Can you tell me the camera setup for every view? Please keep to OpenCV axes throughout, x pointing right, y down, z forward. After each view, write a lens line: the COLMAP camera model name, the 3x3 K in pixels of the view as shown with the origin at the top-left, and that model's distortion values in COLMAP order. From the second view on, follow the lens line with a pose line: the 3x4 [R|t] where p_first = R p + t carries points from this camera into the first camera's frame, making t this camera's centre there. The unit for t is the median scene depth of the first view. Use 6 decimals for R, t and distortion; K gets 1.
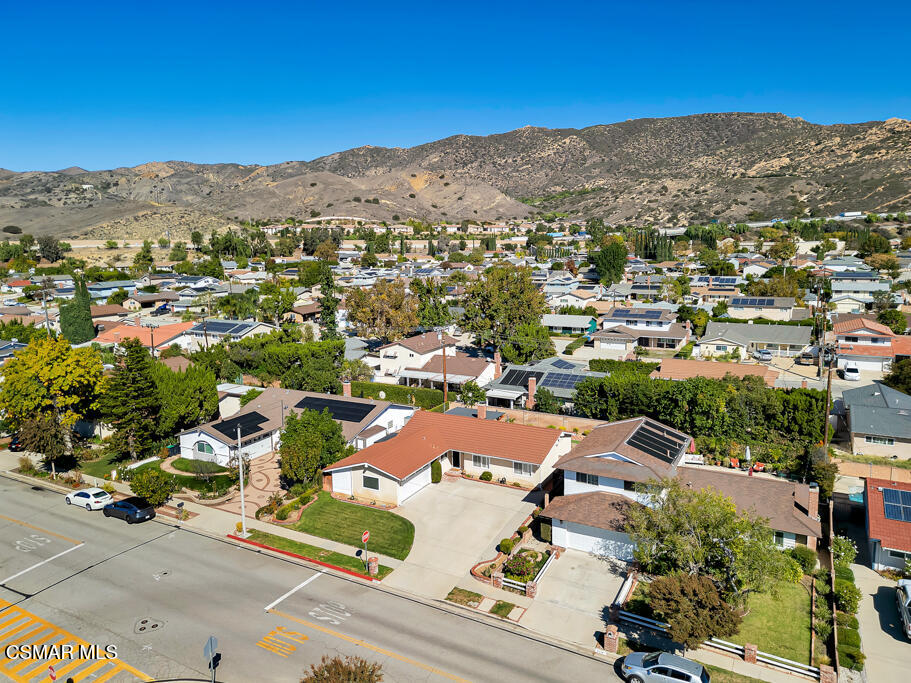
lens RADIAL K [[644.9, 0, 455.1], [0, 644.9, 331.2], [0, 0, 1]] dist [0.082931, -0.080220]
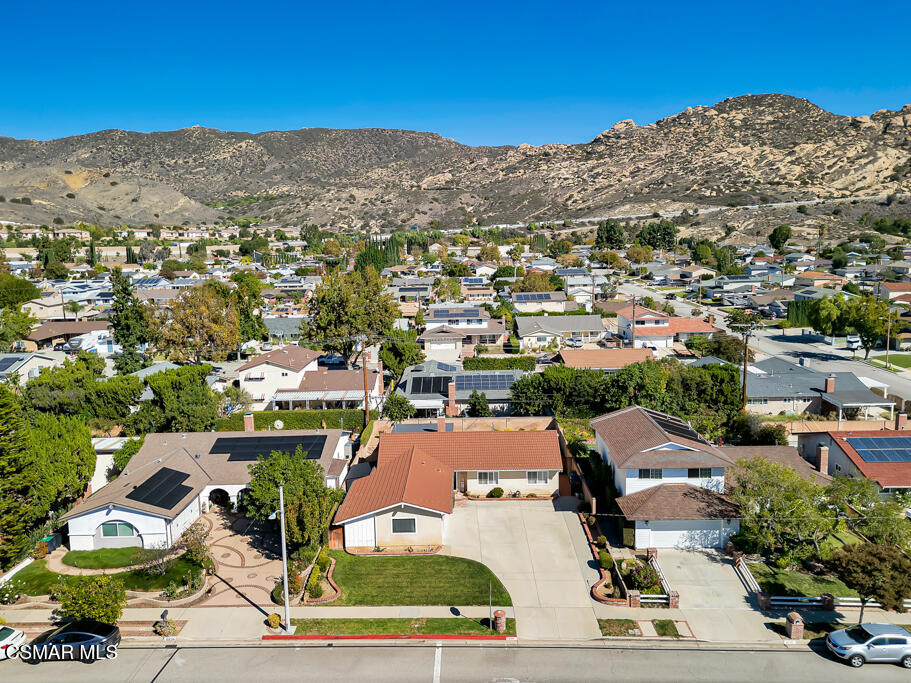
lens RADIAL K [[644.9, 0, 455.1], [0, 644.9, 331.2], [0, 0, 1]] dist [0.082931, -0.080220]
pose [[0.887298, -0.072667, 0.455436, -0.249949], [0.077659, 0.996950, 0.007771, -0.008468], [-0.454612, 0.028473, 0.890234, 0.131246]]
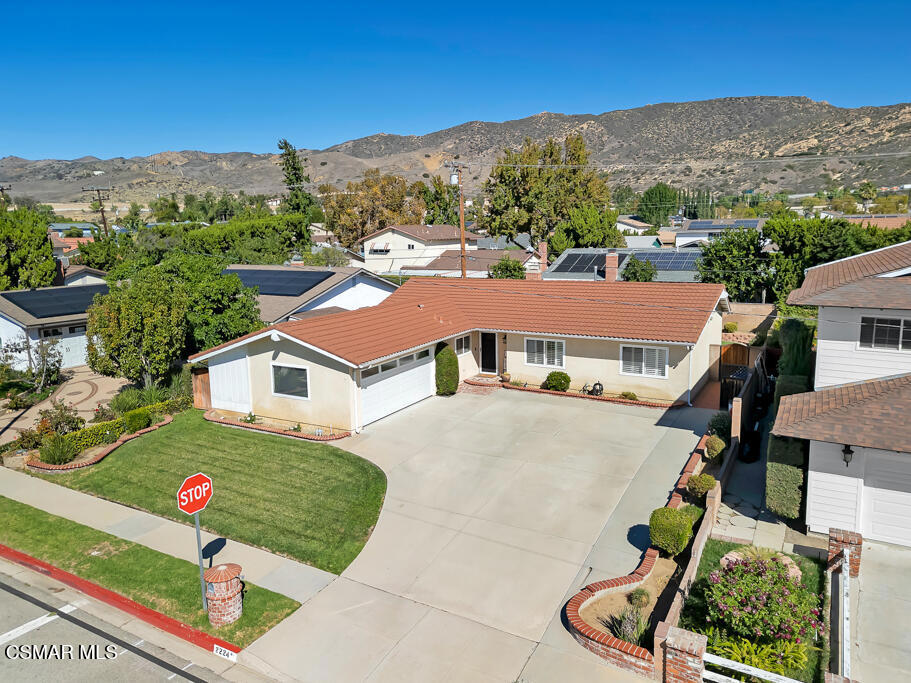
lens RADIAL K [[644.9, 0, 455.1], [0, 644.9, 331.2], [0, 0, 1]] dist [0.082931, -0.080220]
pose [[0.999746, 0.000667, -0.022547, -0.008156], [-0.000403, 0.999932, 0.011674, 0.114040], [0.022553, -0.011662, 0.999678, 0.338855]]
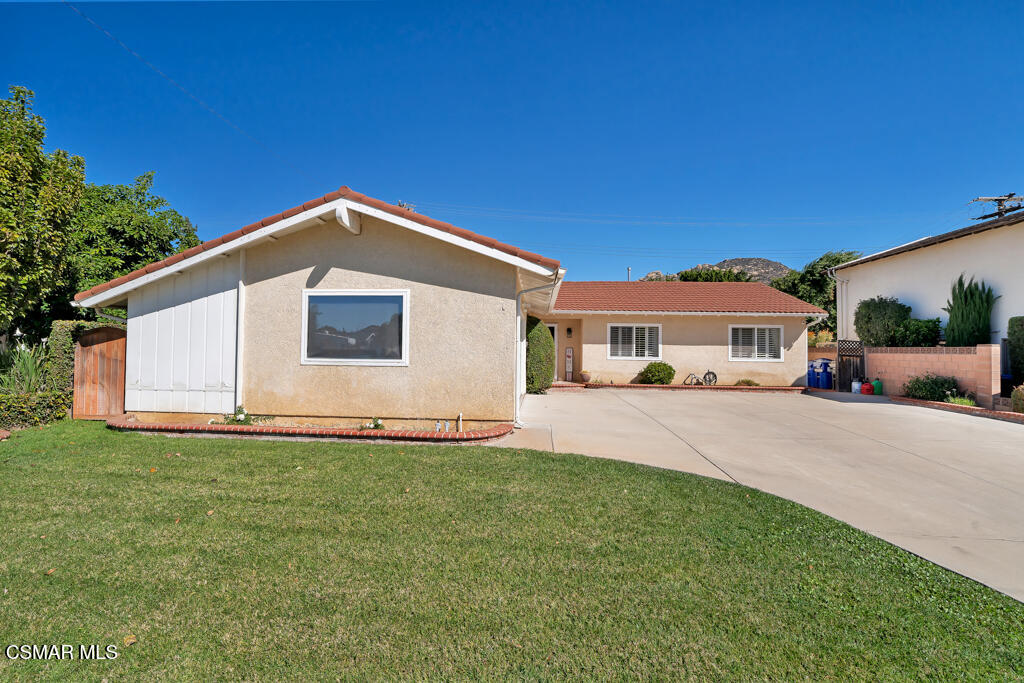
lens RADIAL K [[455.0, 0, 508.0], [0, 455.0, 344.2], [0, 0, 1]] dist [-0.037179, 0.007595]
pose [[0.913173, 0.029386, 0.406512, -0.082891], [0.038030, 0.986903, -0.156771, 0.151689], [-0.405795, 0.158618, 0.900095, 0.498783]]
